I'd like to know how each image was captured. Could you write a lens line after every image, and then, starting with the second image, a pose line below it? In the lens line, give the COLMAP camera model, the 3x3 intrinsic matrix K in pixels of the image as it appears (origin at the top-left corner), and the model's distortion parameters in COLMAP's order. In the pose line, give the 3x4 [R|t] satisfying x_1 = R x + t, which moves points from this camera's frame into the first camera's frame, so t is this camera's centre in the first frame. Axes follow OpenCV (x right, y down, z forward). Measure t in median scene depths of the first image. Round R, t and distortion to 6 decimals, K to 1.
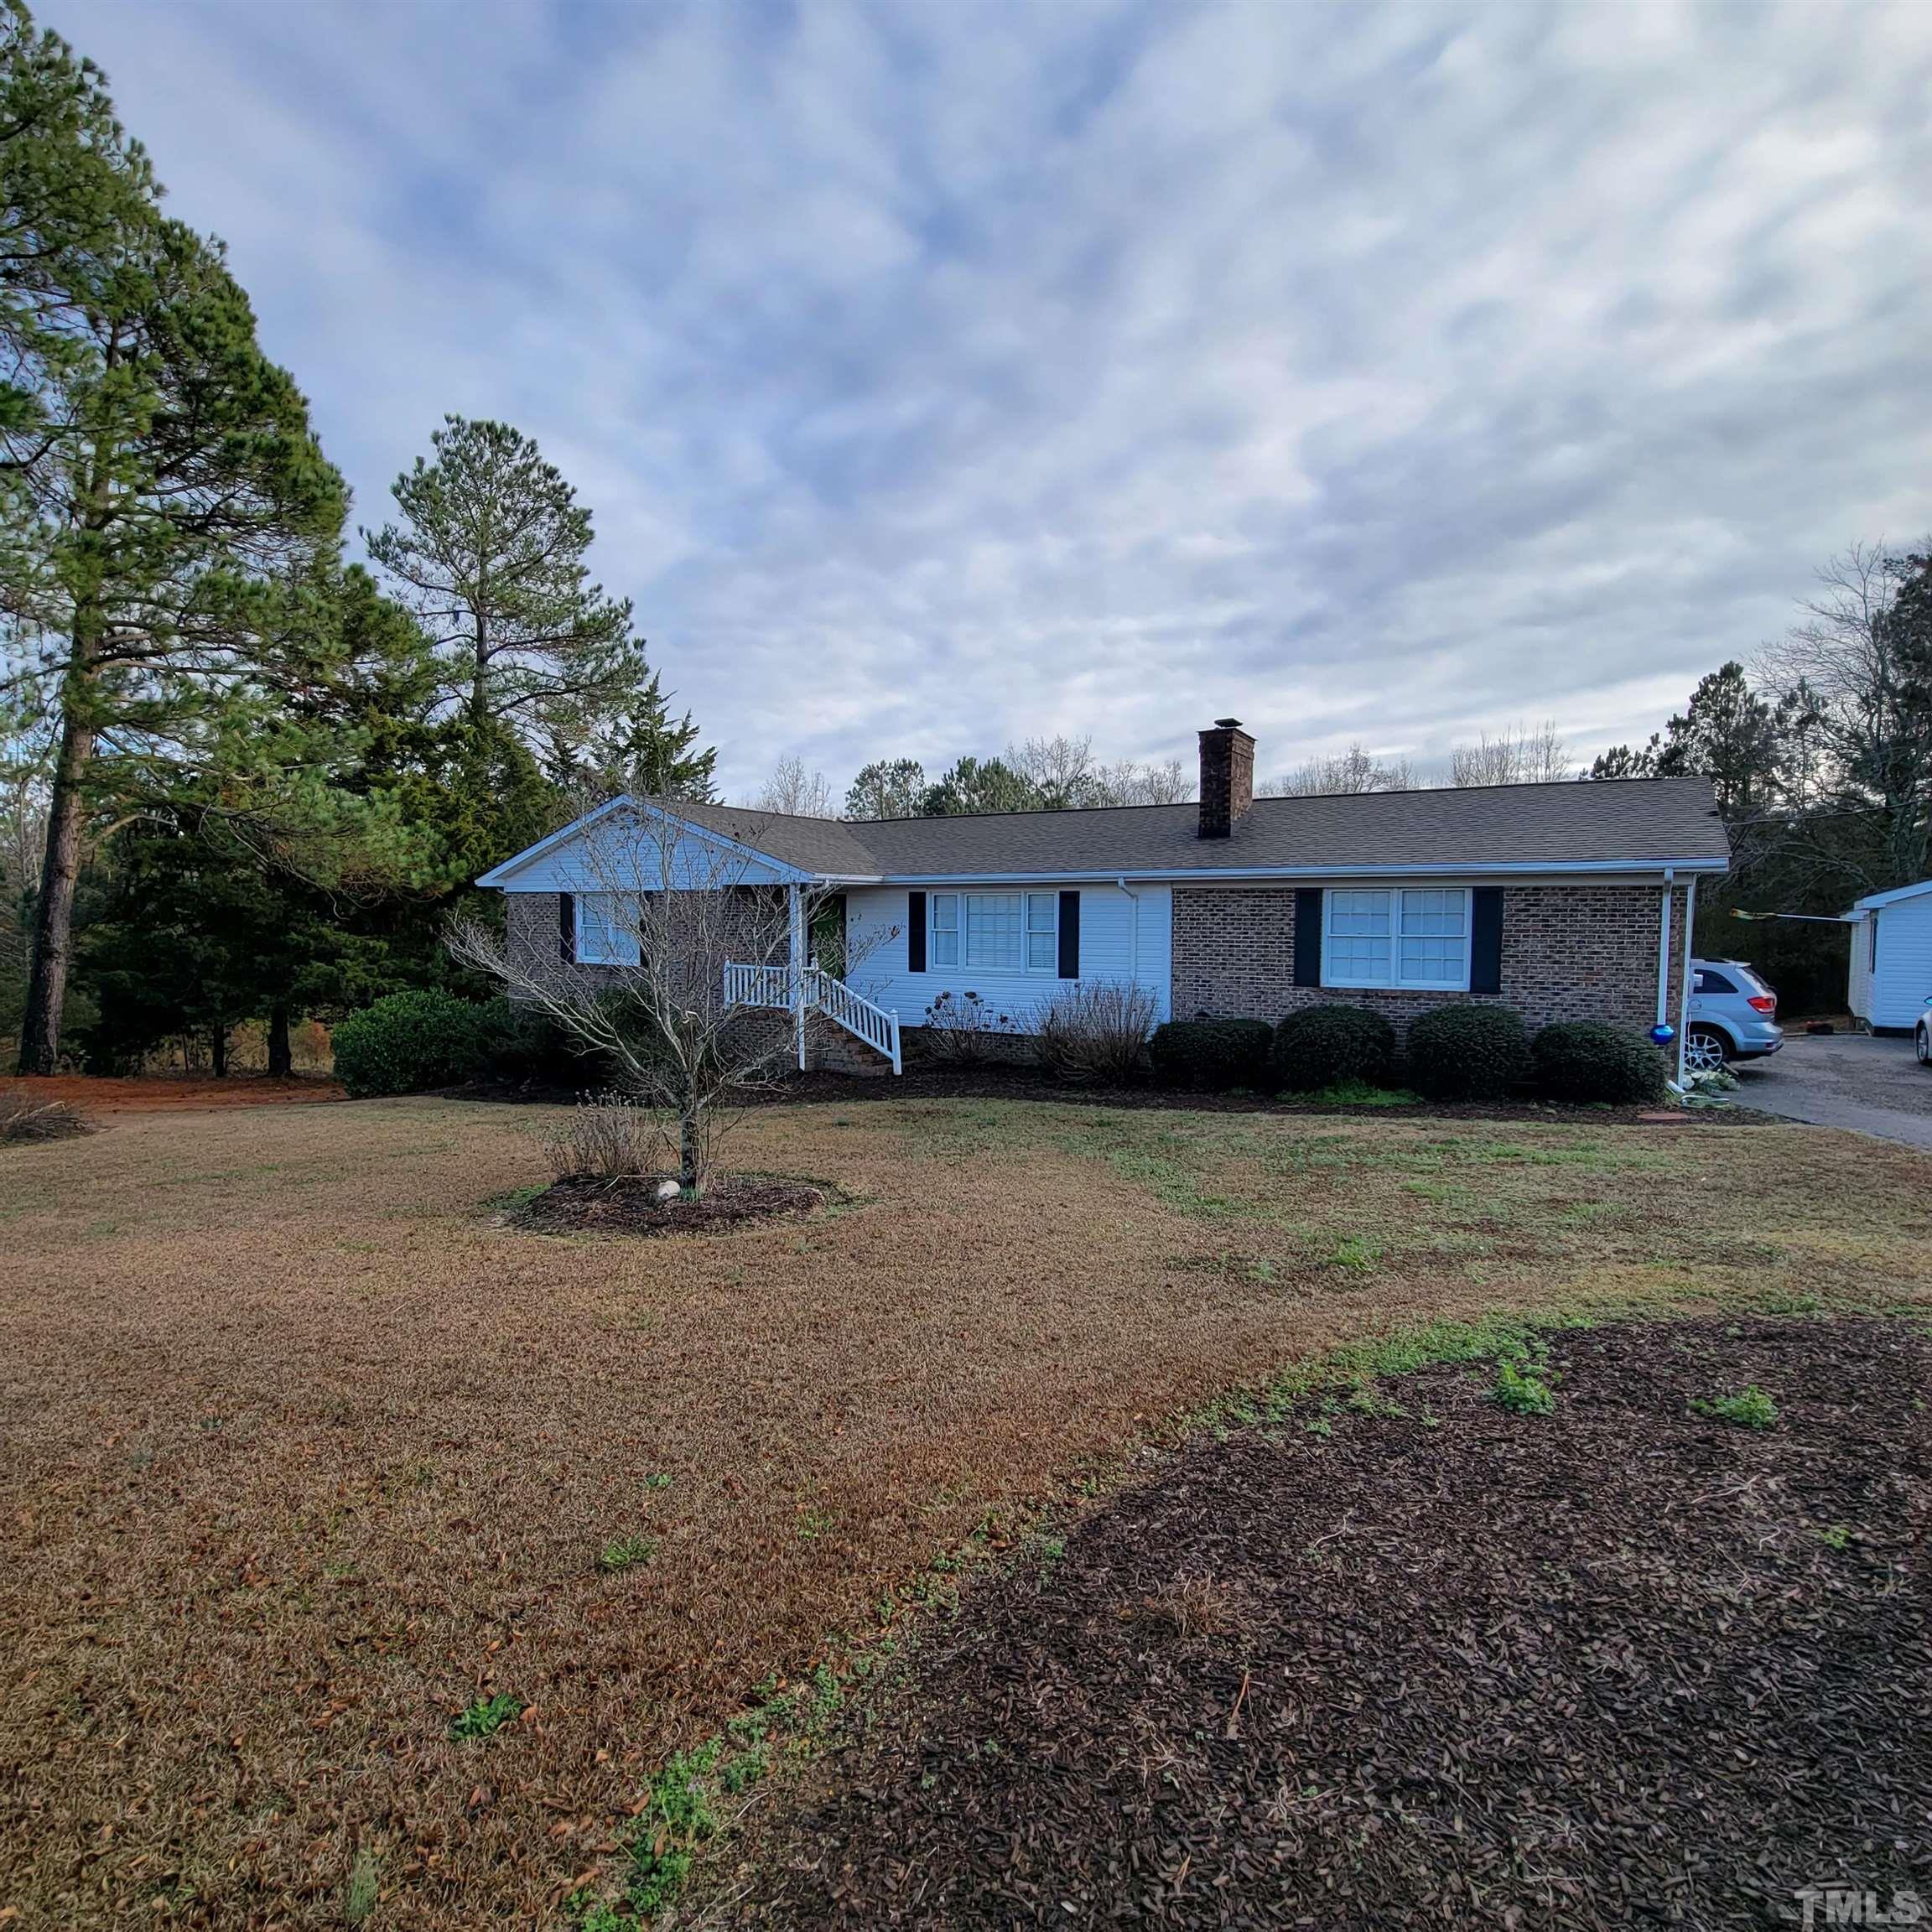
lens RADIAL K [[1023.0, 0, 1007.5], [0, 1023.0, 964.5], [0, 0, 1]] dist [0.032260, -0.000321]
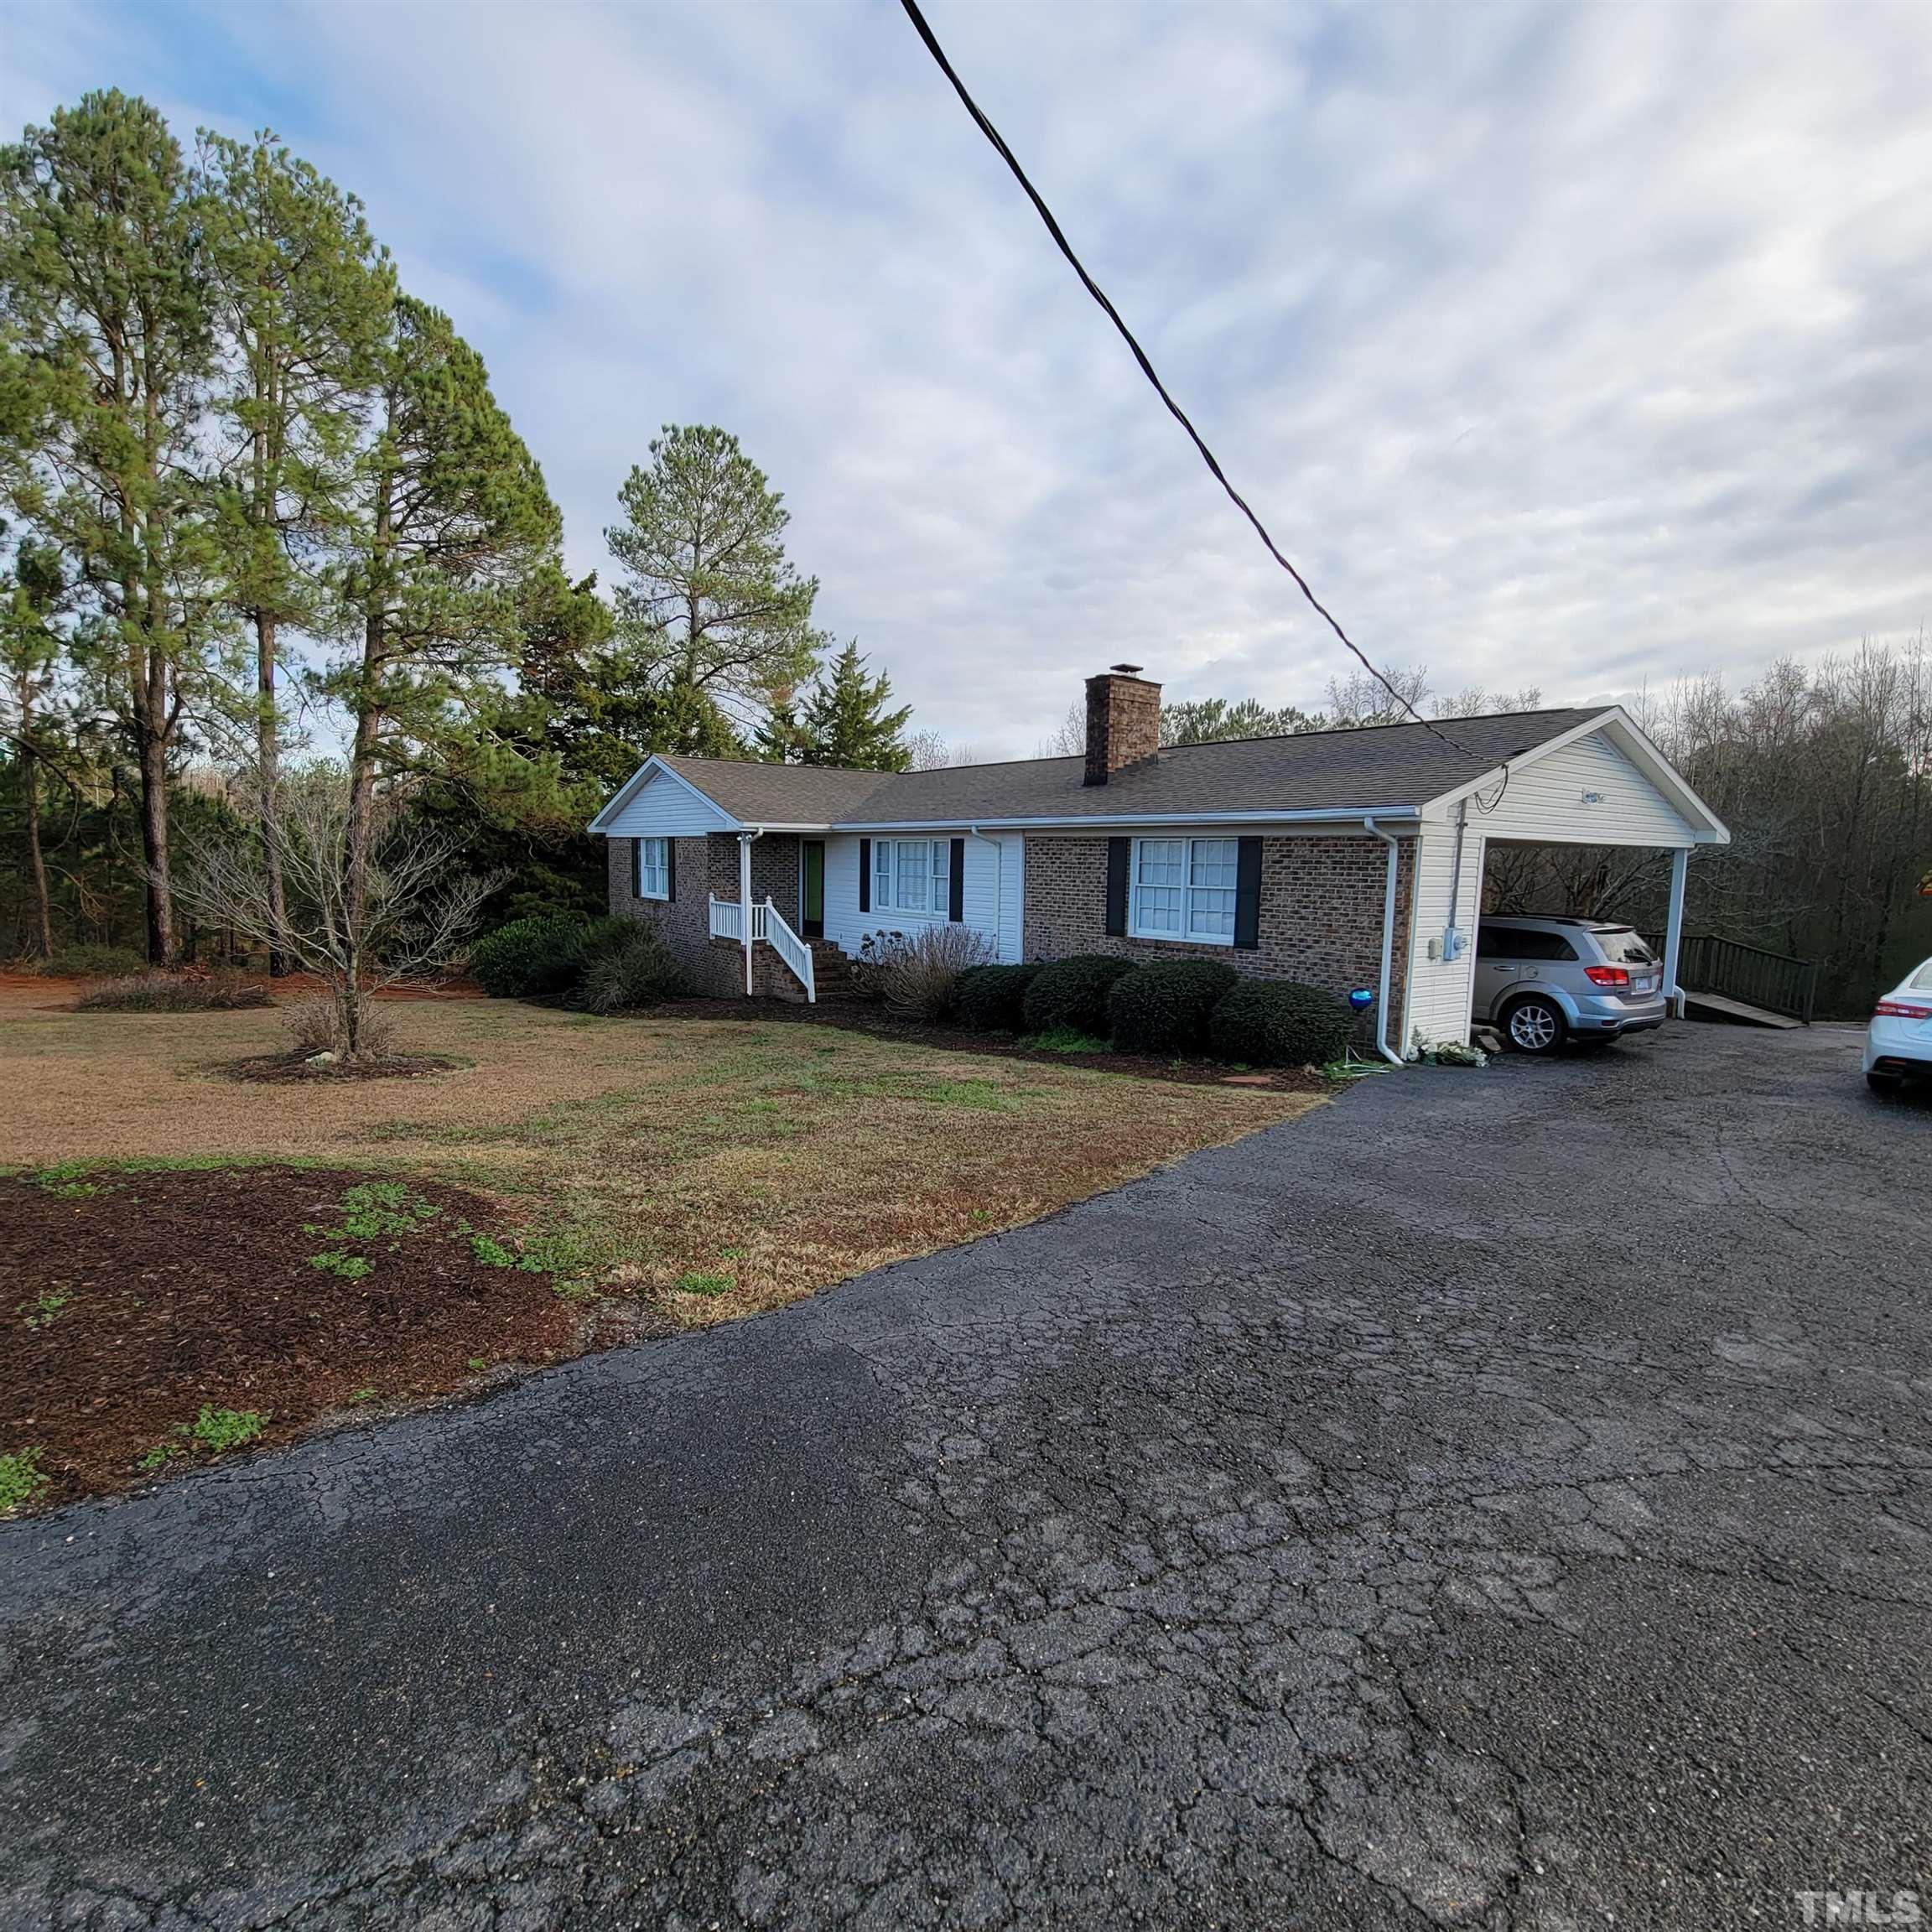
lens RADIAL K [[1044.9, 0, 1003.7], [0, 1044.9, 966.2], [0, 0, 1]] dist [0.041838, 0.000081]
pose [[0.931595, 0.046733, -0.360482, 0.491711], [-0.027776, 0.997954, 0.057594, -0.004389], [0.362436, -0.043641, 0.930986, 0.009759]]
